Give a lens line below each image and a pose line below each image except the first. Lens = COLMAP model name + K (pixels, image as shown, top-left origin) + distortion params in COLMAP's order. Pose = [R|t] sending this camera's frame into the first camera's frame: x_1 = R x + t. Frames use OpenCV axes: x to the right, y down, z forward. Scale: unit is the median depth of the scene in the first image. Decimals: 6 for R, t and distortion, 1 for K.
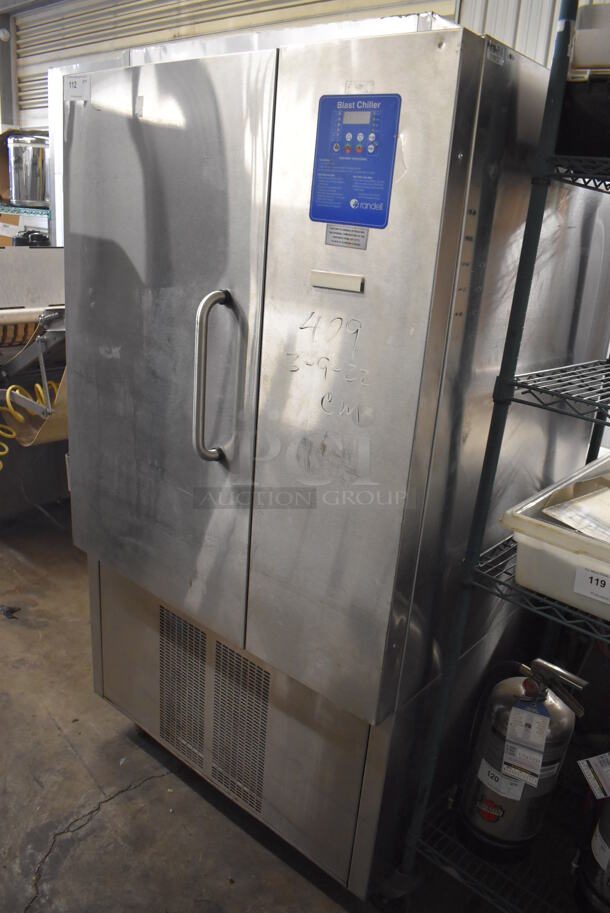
lens RADIAL K [[704.6, 0, 304.2], [0, 704.6, 456.1], [0, 0, 1]] dist [-0.095123, 0.004849]
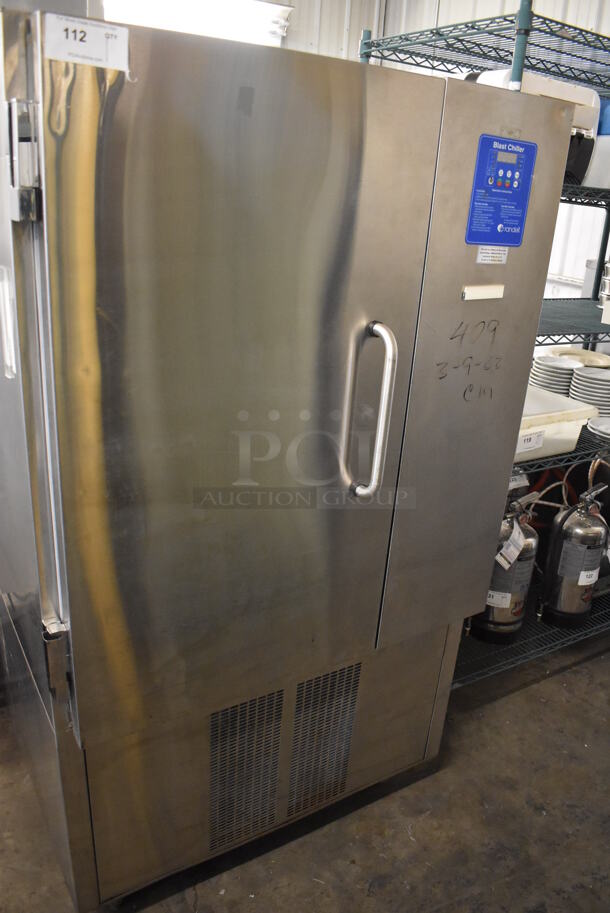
lens RADIAL K [[704.6, 0, 302.6], [0, 704.6, 456.4], [0, 0, 1]] dist [-0.095123, 0.004849]
pose [[0.311512, -0.401108, 0.861437, -1.273602], [0.273202, 0.906074, 0.323097, -0.499258], [-0.910122, 0.134697, 0.391836, 0.916778]]
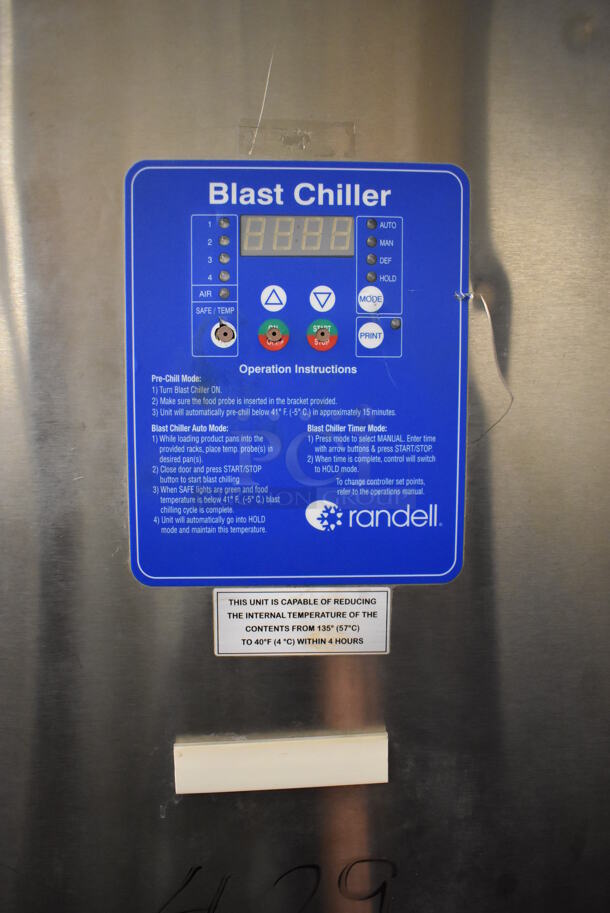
lens RADIAL K [[704.6, 0, 304.3], [0, 704.6, 456.5], [0, 0, 1]] dist [-0.095123, 0.004849]
pose [[0.742071, -0.148058, 0.653766, -0.129756], [0.286410, 0.951825, -0.109535, -0.364966], [-0.606053, 0.268528, 0.748727, 0.792663]]
